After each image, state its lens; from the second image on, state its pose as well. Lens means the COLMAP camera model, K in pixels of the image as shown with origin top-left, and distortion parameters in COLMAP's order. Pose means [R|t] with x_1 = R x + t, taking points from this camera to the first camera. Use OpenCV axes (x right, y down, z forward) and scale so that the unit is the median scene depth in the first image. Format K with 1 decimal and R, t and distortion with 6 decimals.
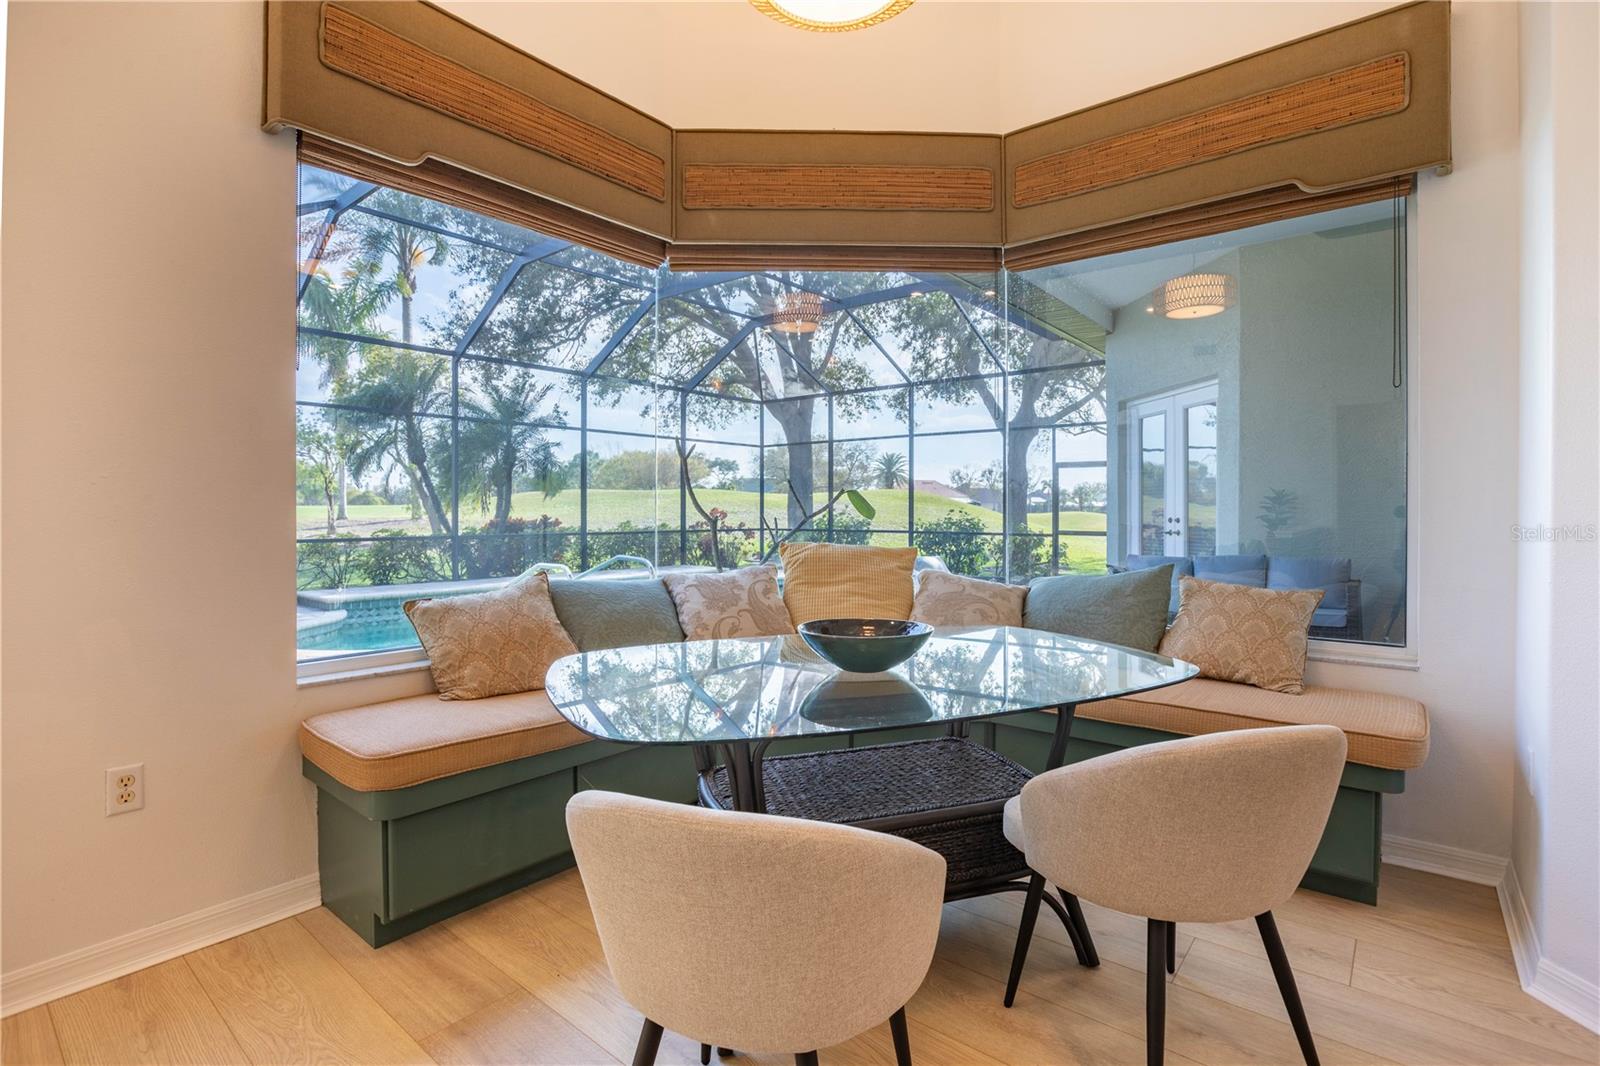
lens RADIAL K [[739.3, 0, 801.7], [0, 739.3, 535.3], [0, 0, 1]] dist [-0.035888, 0.000436]
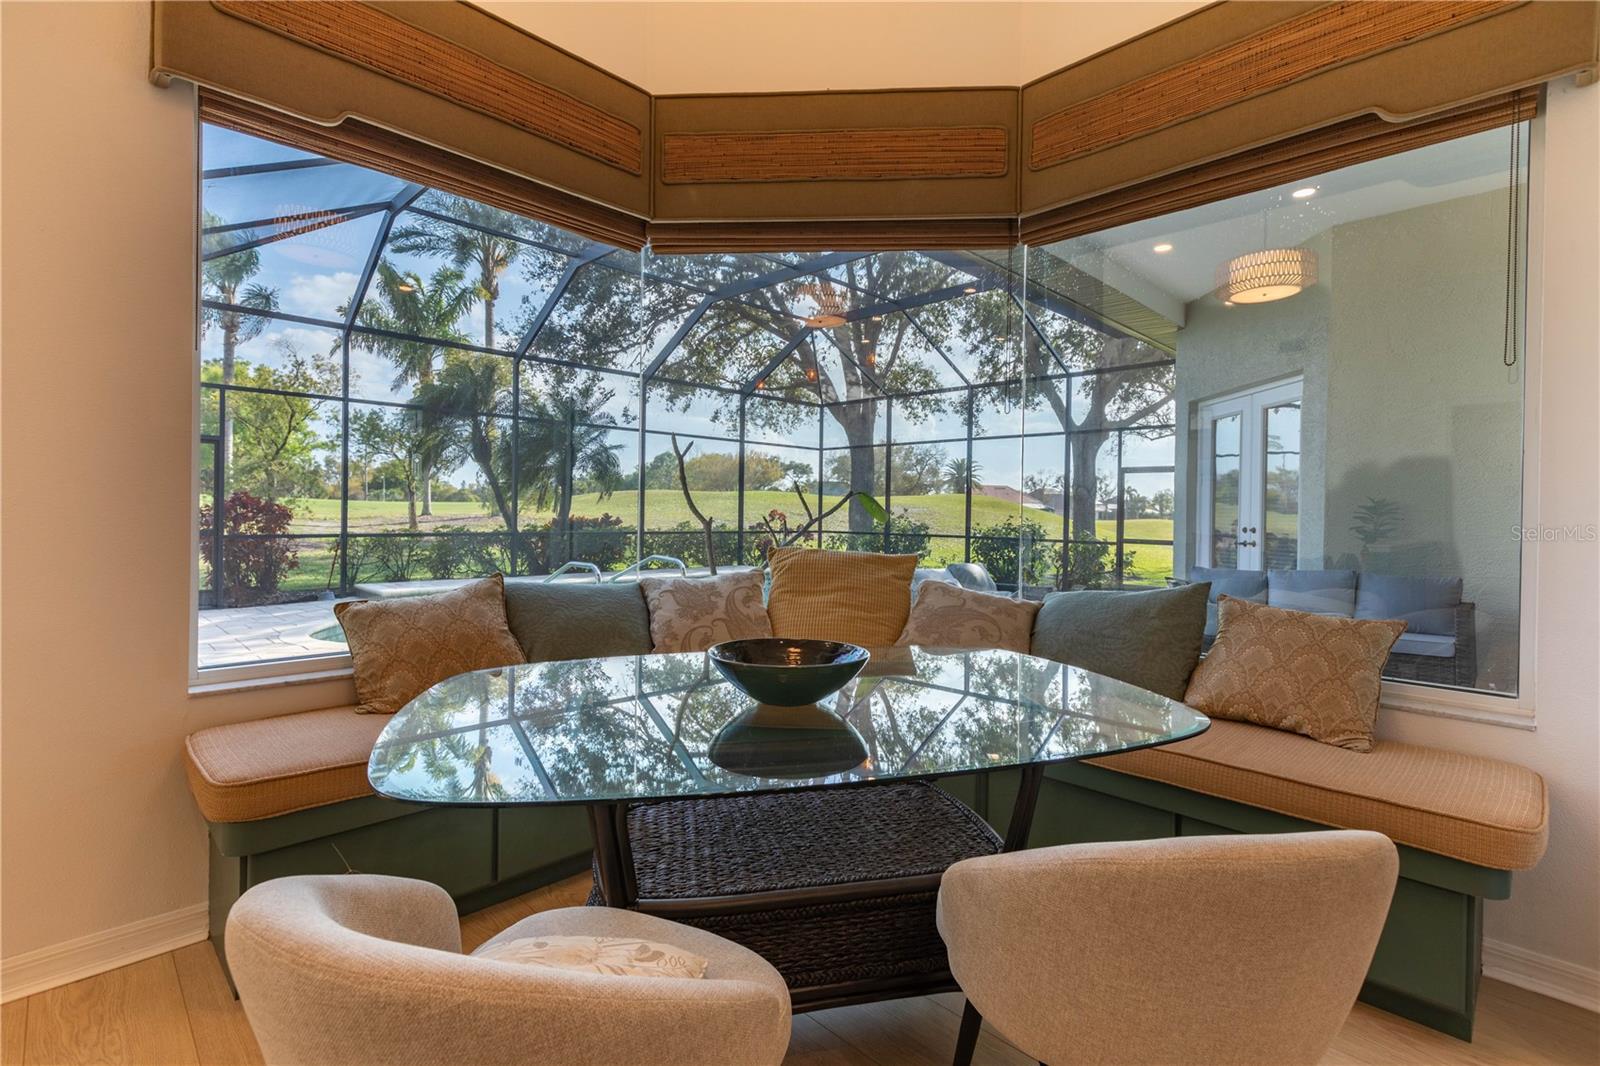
lens RADIAL K [[723.4, 0, 800.0], [0, 723.4, 533.0], [0, 0, 1]] dist [0.023722, -0.017309]
pose [[0.995170, 0.018347, -0.096437, 0.099894], [-0.018955, 0.999806, -0.005392, -0.003654], [0.096319, 0.007194, 0.995325, 0.101143]]
